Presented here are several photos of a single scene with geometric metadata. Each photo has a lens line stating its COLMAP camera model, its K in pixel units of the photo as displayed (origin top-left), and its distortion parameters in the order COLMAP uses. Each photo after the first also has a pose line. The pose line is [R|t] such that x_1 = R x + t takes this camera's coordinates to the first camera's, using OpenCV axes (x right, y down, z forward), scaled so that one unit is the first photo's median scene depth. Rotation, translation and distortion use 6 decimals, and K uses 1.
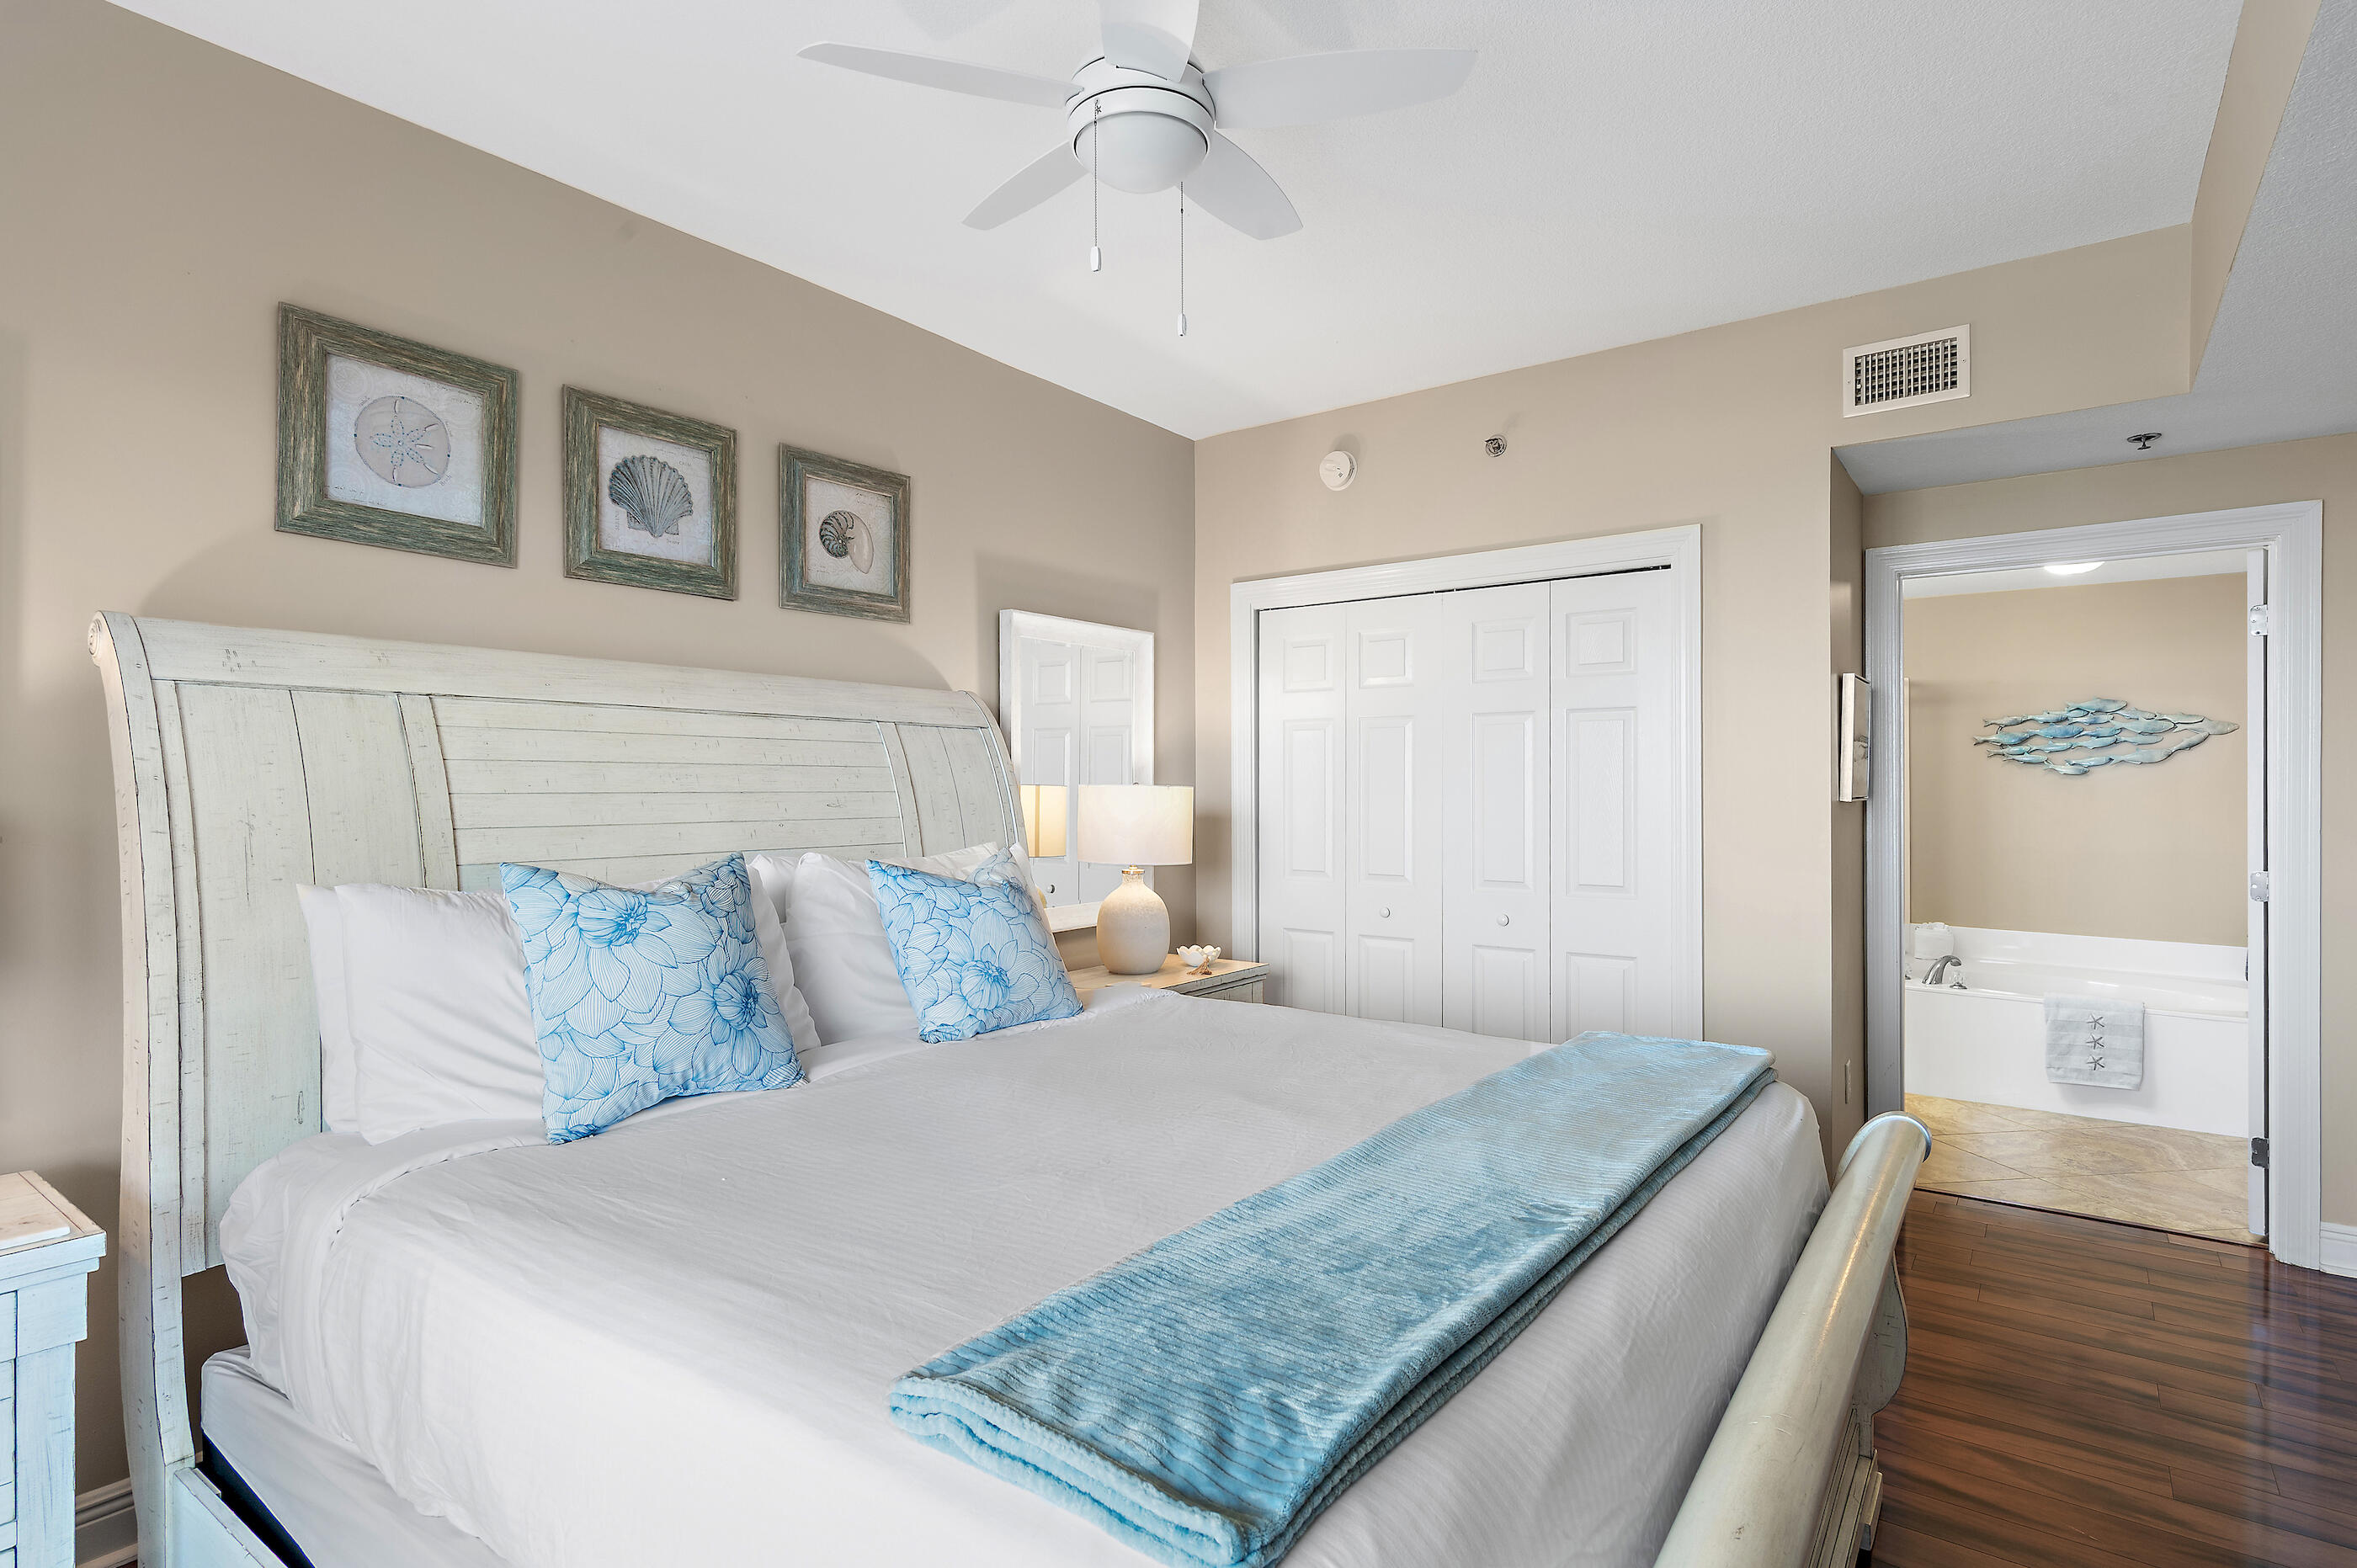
lens RADIAL K [[1167.0, 0, 1172.2], [0, 1167.0, 782.4], [0, 0, 1]] dist [0.003019, -0.002206]
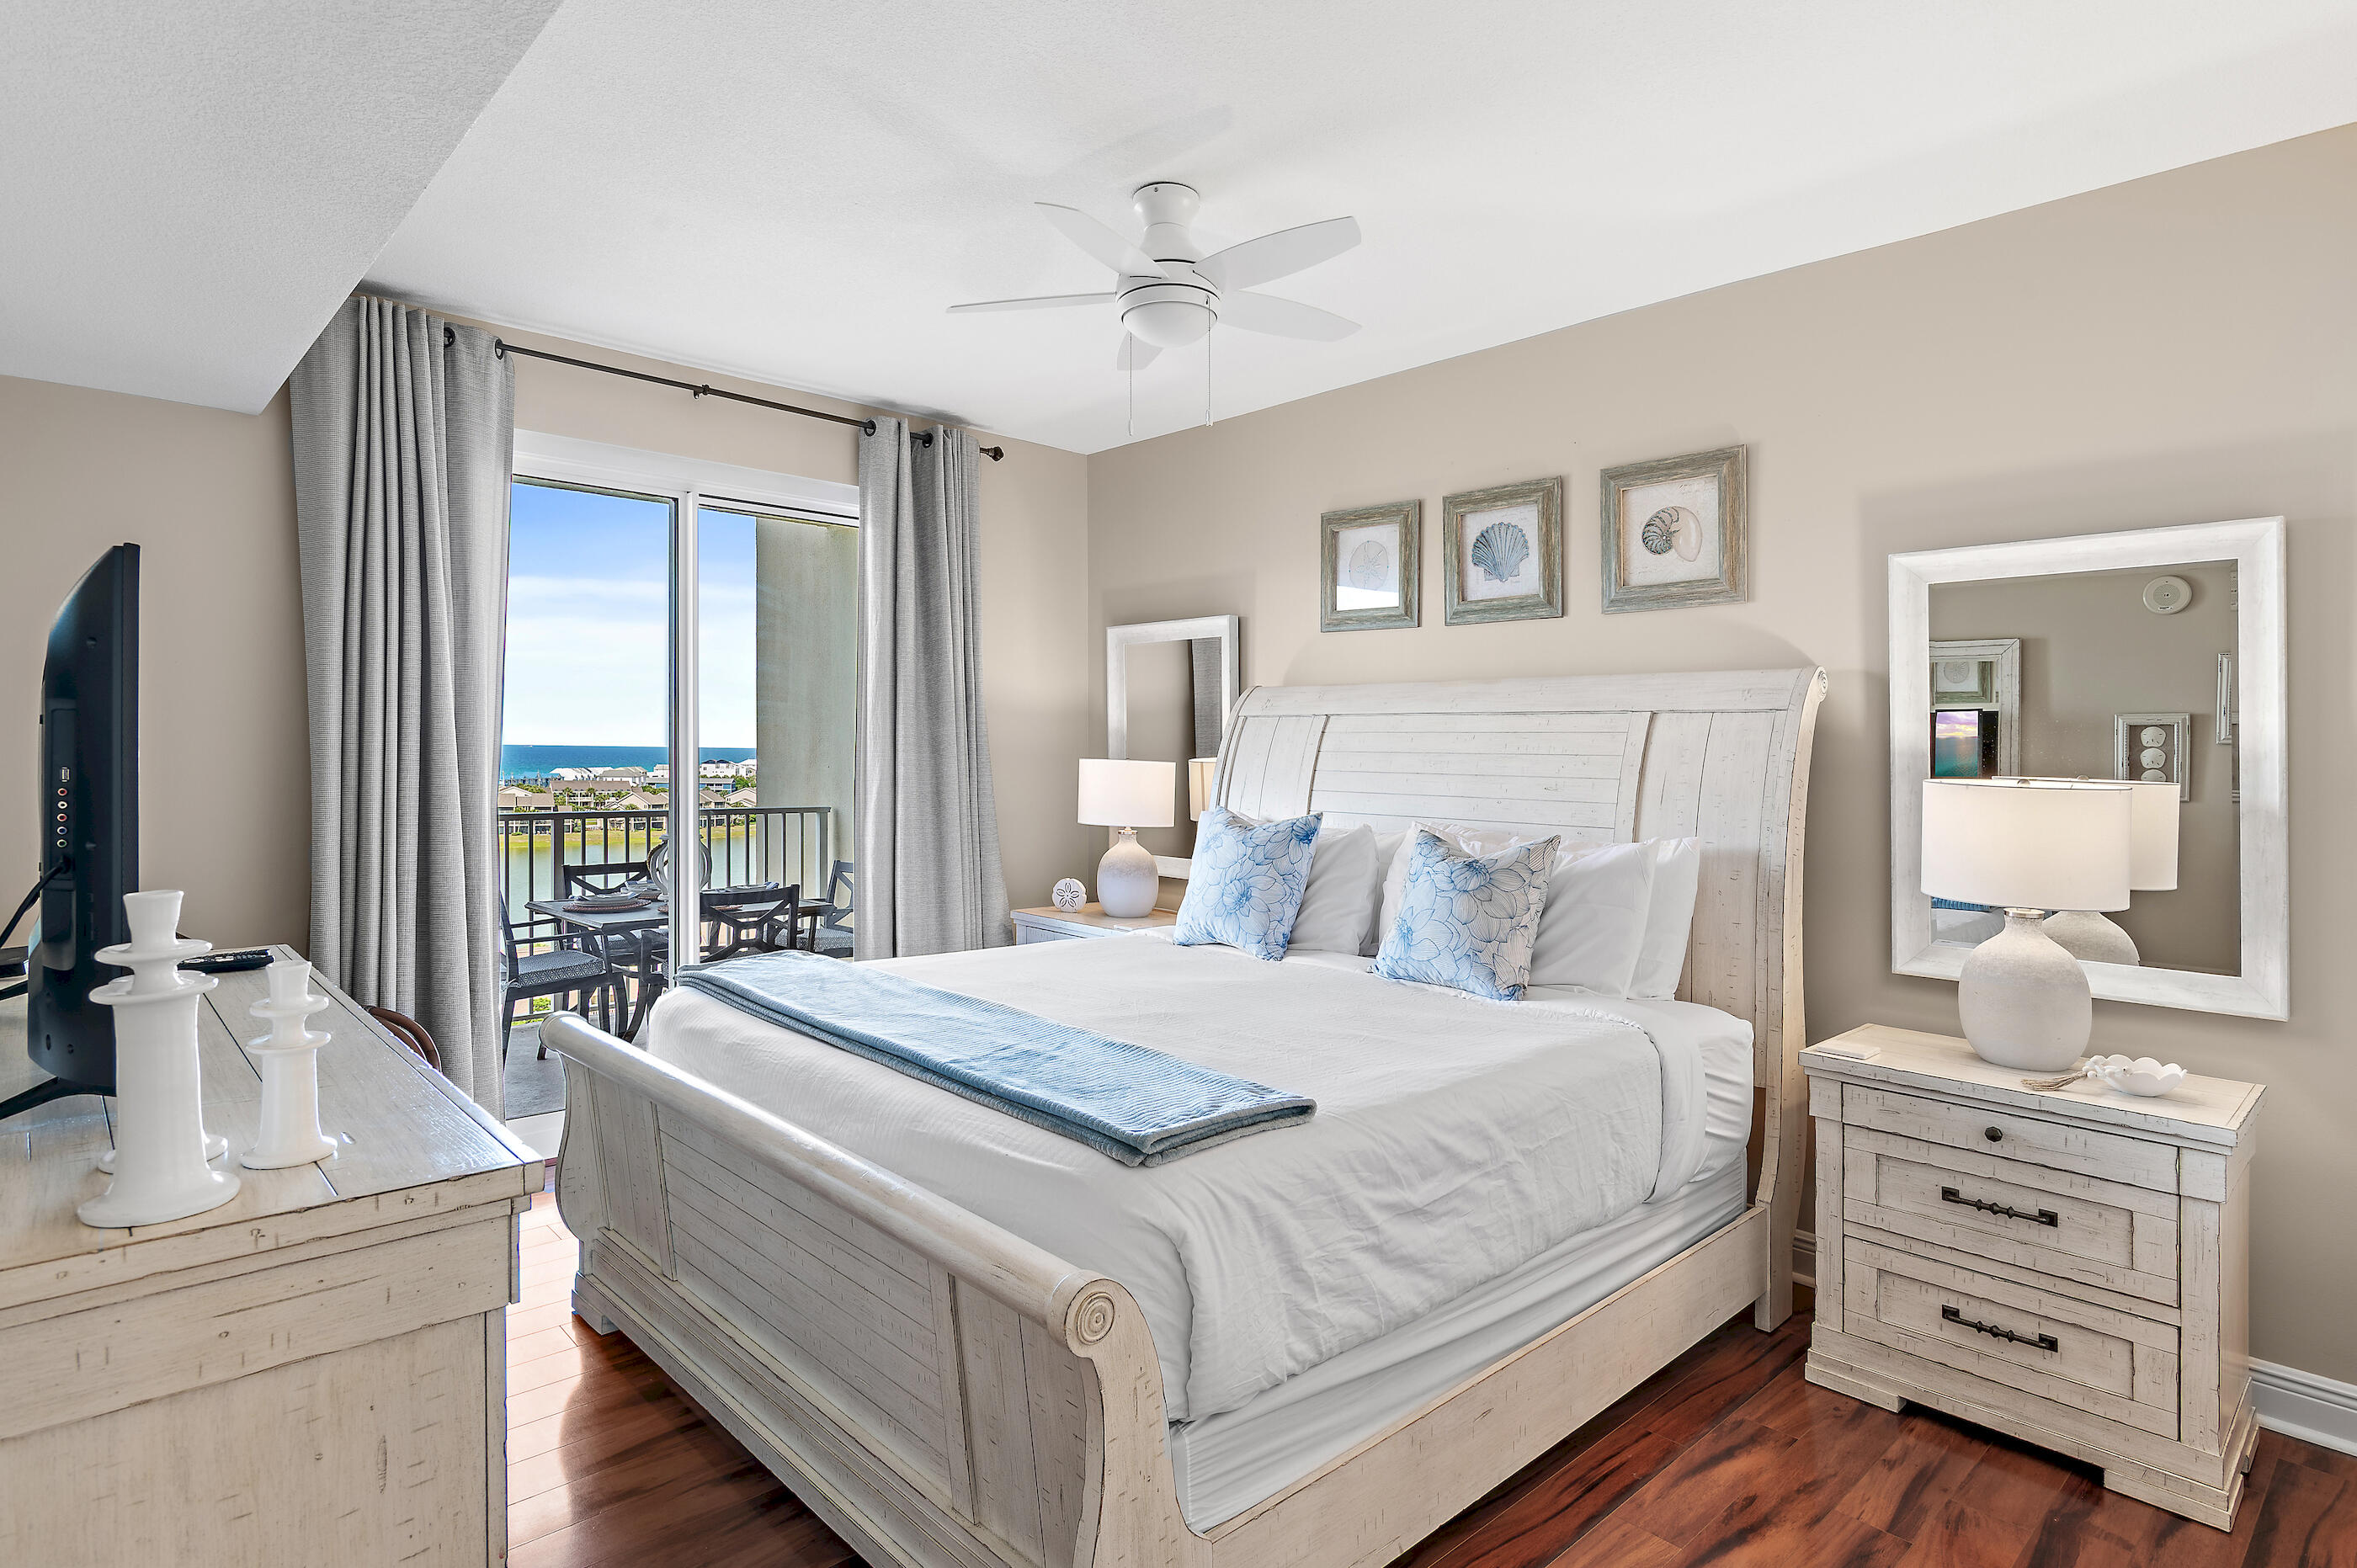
lens RADIAL K [[1244.2, 0, 1221.6], [0, 1244.2, 749.8], [0, 0, 1]] dist [0.003206, 0.000319]
pose [[-0.152478, -0.001180, -0.988306, 0.983810], [-0.010771, 0.999942, 0.000468, -0.016071], [0.988248, 0.010716, -0.152481, 0.884353]]
